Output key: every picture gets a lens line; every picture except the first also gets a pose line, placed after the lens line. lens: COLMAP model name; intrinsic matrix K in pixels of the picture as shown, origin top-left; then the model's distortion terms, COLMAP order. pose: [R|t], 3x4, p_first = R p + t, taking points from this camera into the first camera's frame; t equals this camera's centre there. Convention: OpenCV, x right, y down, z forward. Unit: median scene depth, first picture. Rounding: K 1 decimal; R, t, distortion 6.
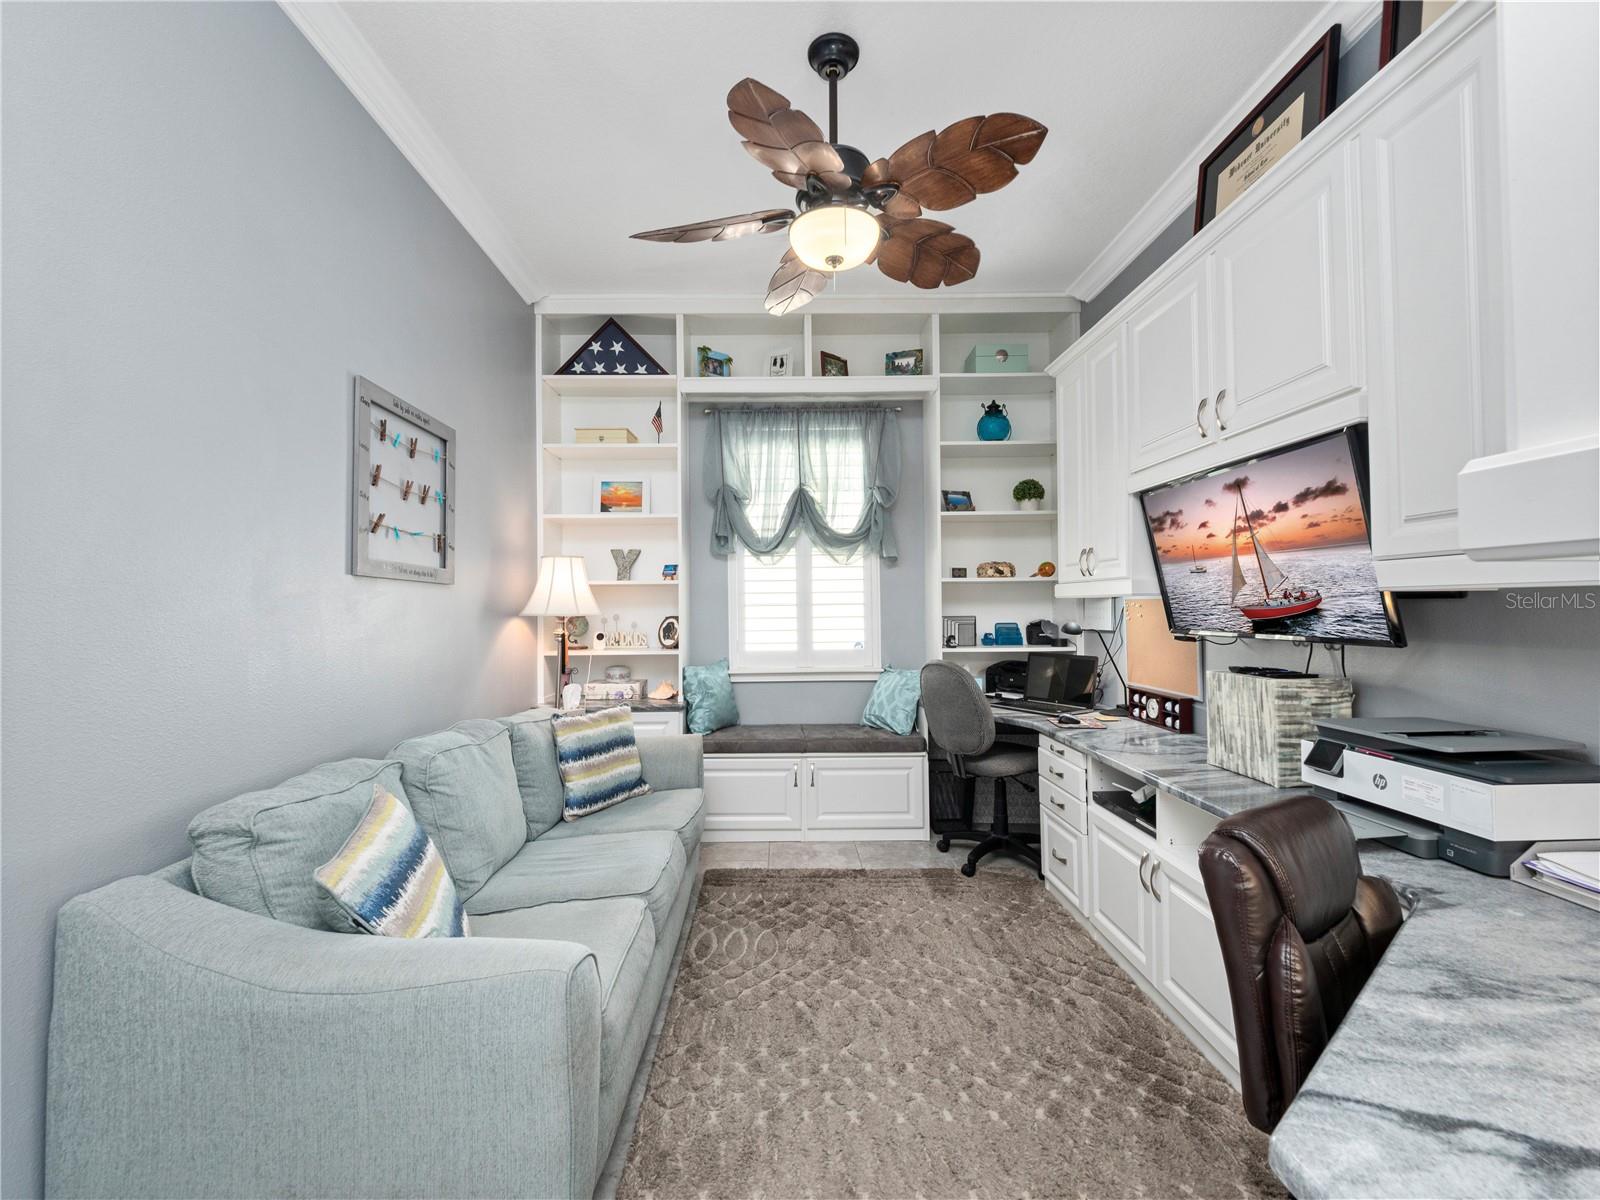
lens RADIAL K [[680.1, 0, 793.1], [0, 680.1, 595.7], [0, 0, 1]] dist [0.001694, -0.005700]
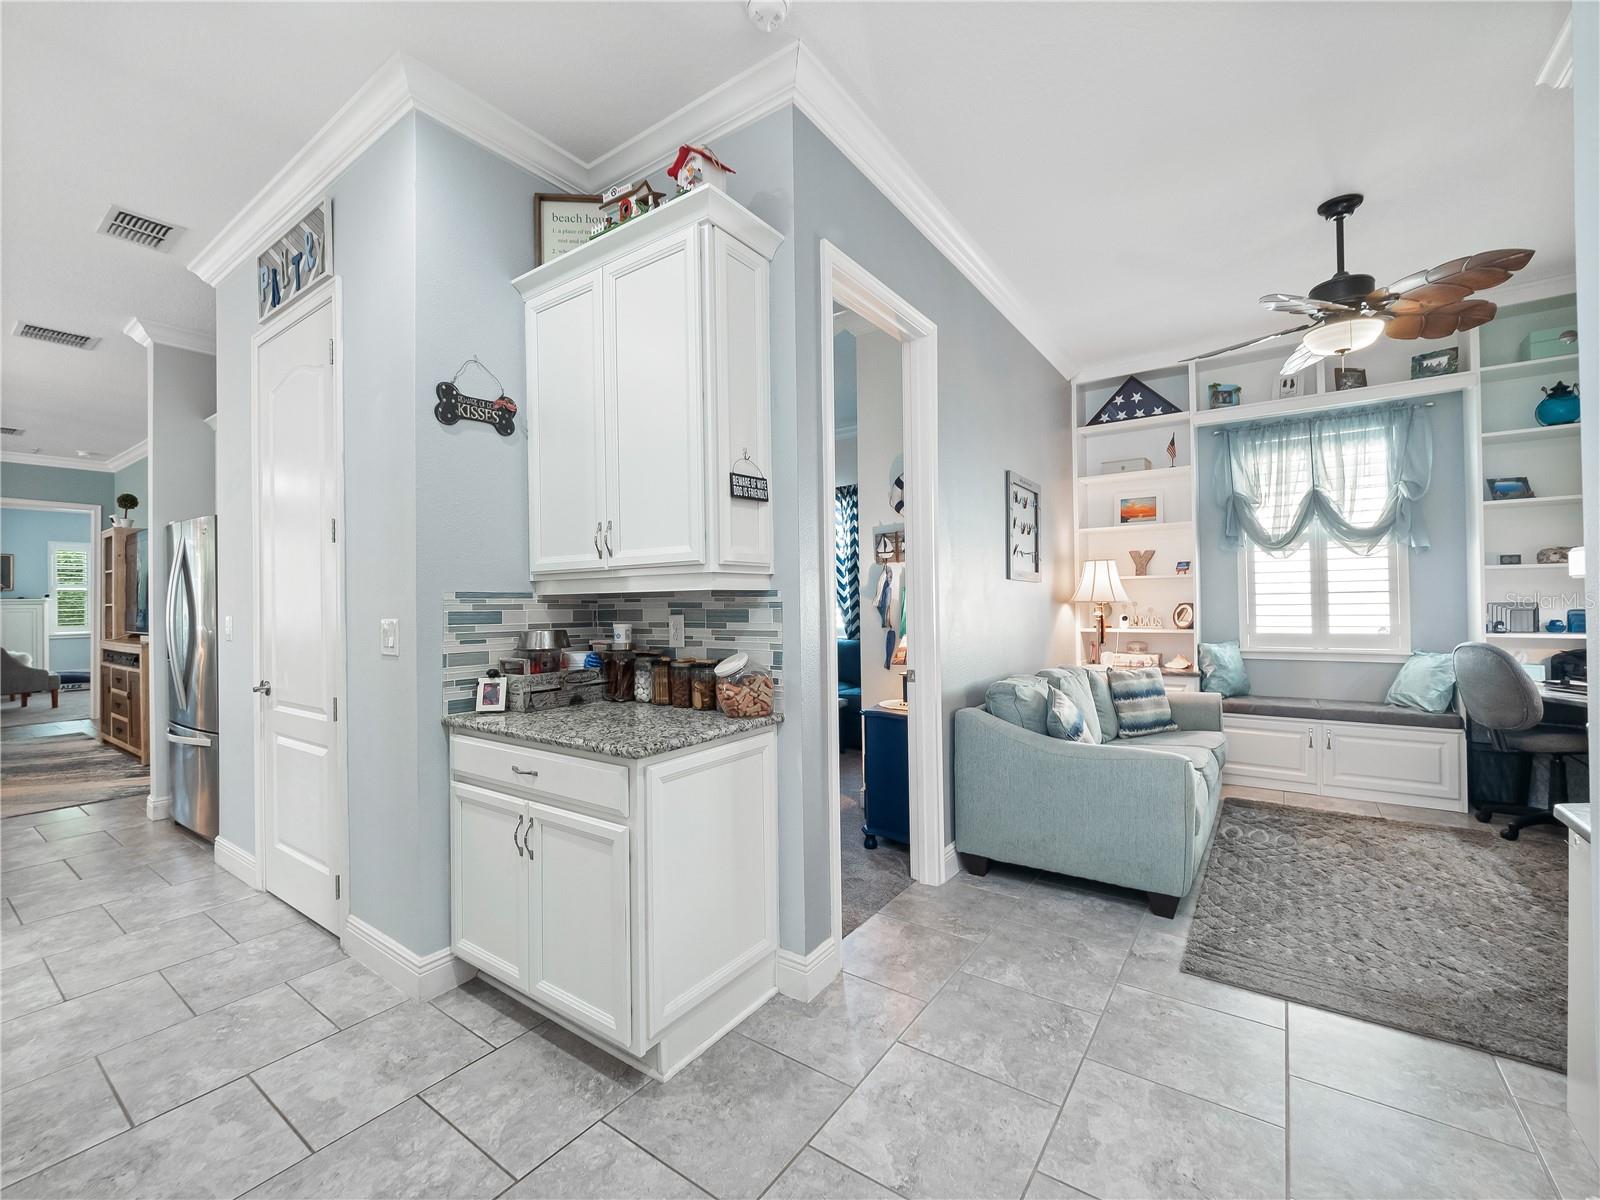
lens RADIAL K [[680.1, 0, 793.1], [0, 680.1, 595.7], [0, 0, 1]] dist [0.001694, -0.005700]
pose [[0.800086, -0.007642, -0.599837, -0.005843], [0.017750, 0.999783, 0.010938, -0.009842], [0.599623, -0.019398, 0.800047, -0.448501]]
